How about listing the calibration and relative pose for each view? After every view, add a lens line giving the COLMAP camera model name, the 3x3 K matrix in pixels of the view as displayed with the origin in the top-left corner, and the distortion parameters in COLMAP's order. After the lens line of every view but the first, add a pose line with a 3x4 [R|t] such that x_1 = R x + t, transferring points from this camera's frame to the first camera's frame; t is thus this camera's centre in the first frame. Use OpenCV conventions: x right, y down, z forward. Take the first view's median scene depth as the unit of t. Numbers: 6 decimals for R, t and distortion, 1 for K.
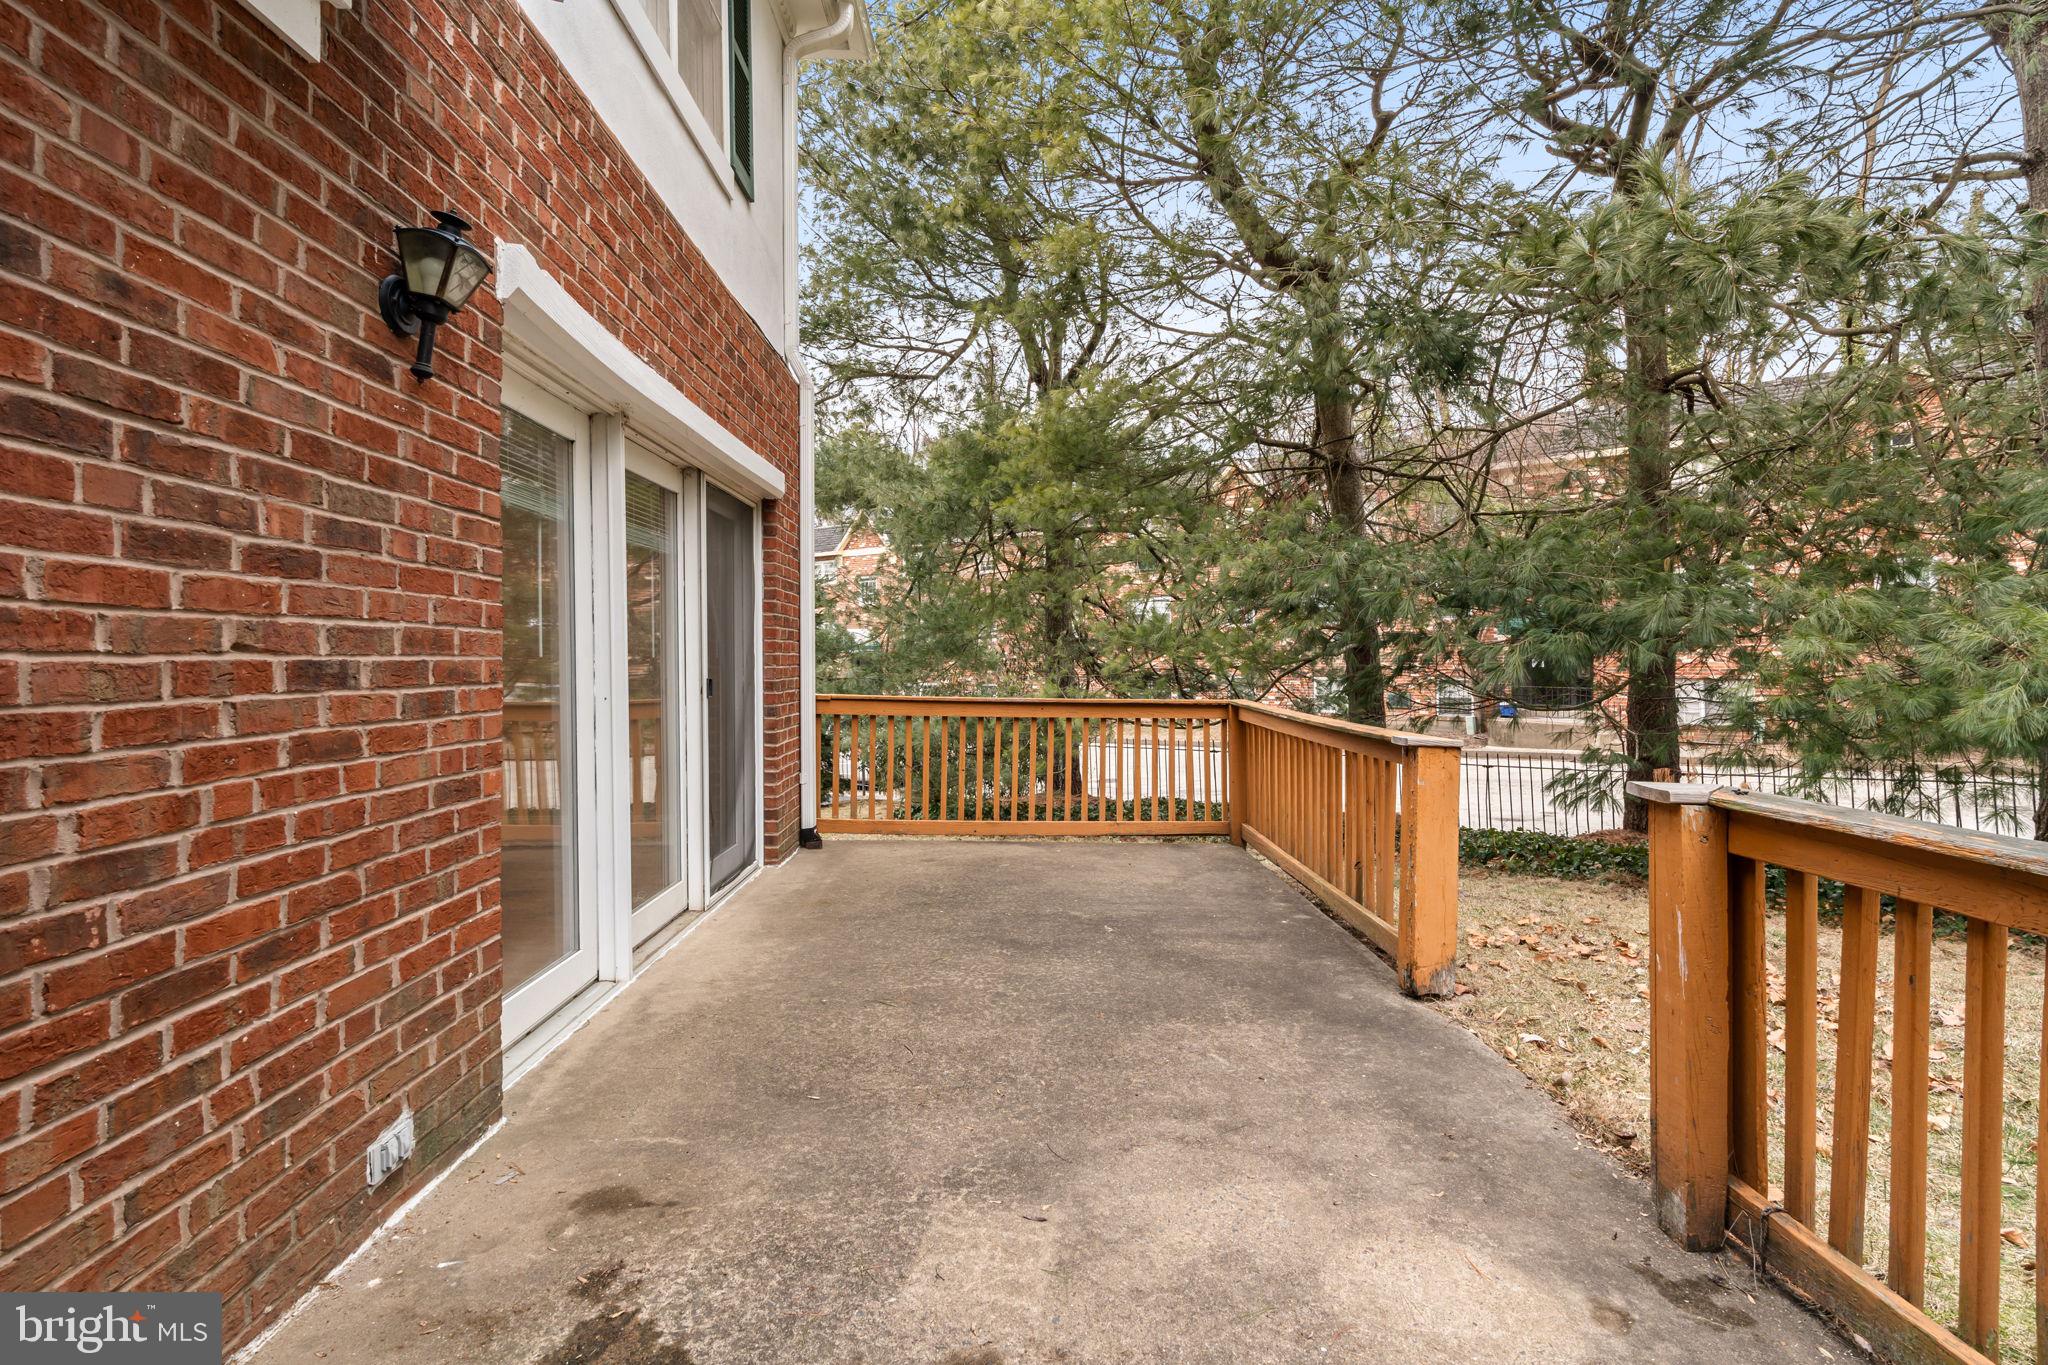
lens RADIAL K [[931.0, 0, 1025.1], [0, 931.0, 663.5], [0, 0, 1]] dist [-0.005267, 0.001289]
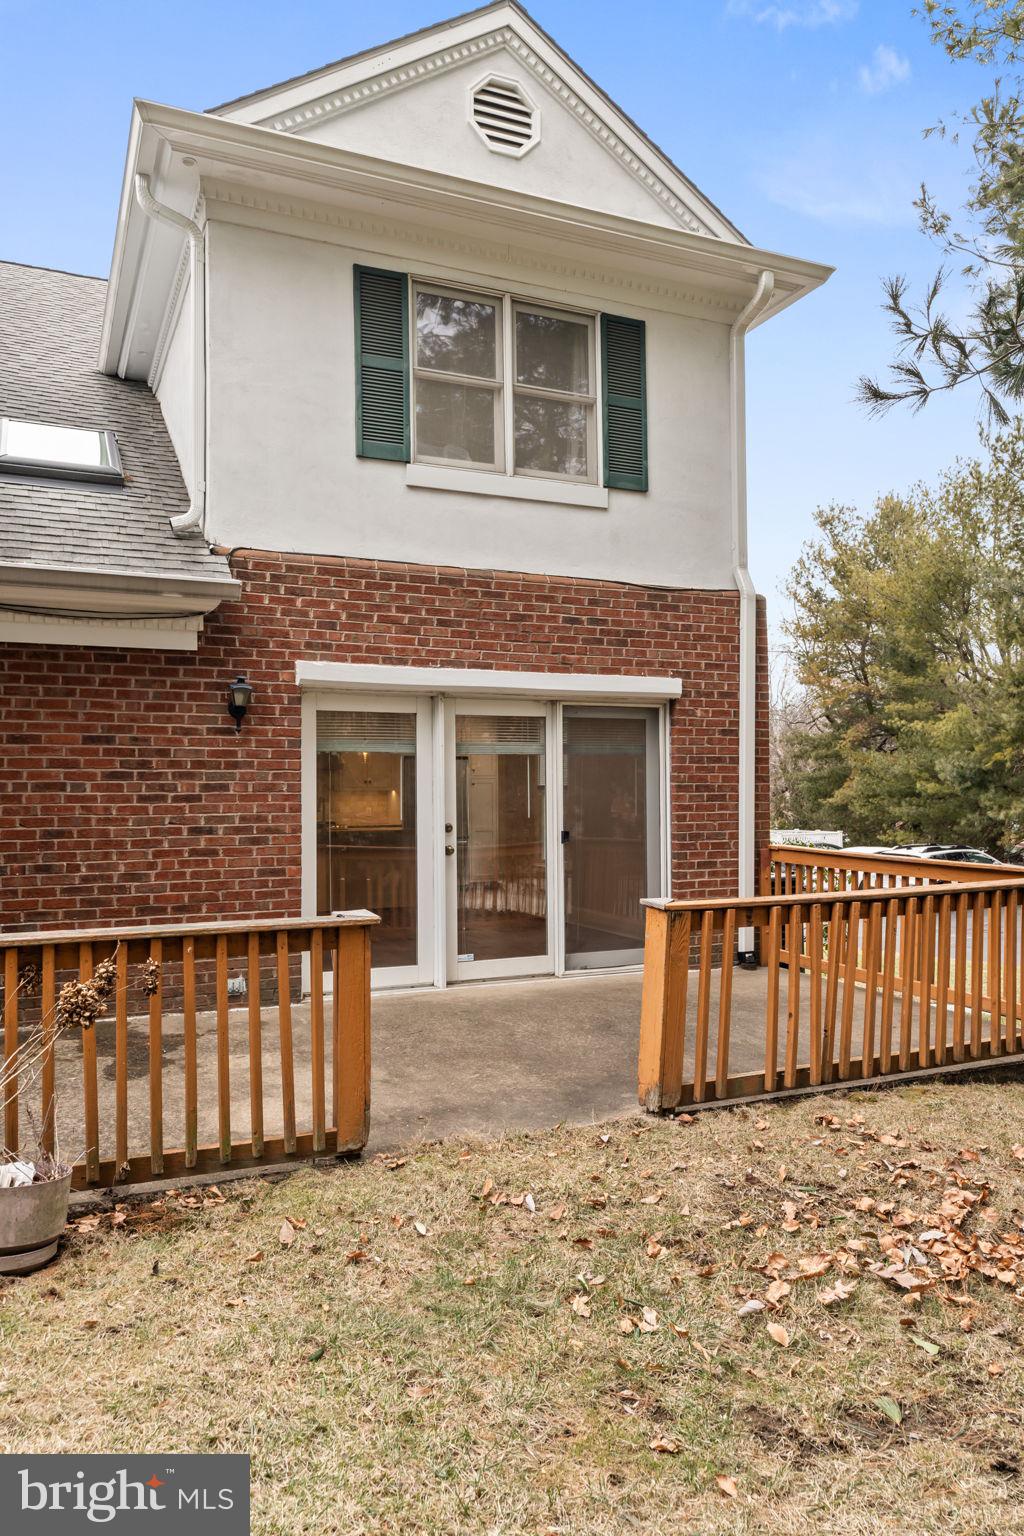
lens RADIAL K [[1101.9, 0, 514.0], [0, 1101.9, 783.2], [0, 0, 1]] dist [0.001847, 0.001057]
pose [[0.376606, -0.007398, -0.926344, 3.538208], [0.002519, 0.999973, -0.006962, -0.135474], [0.926370, 0.000289, 0.376615, 0.577707]]
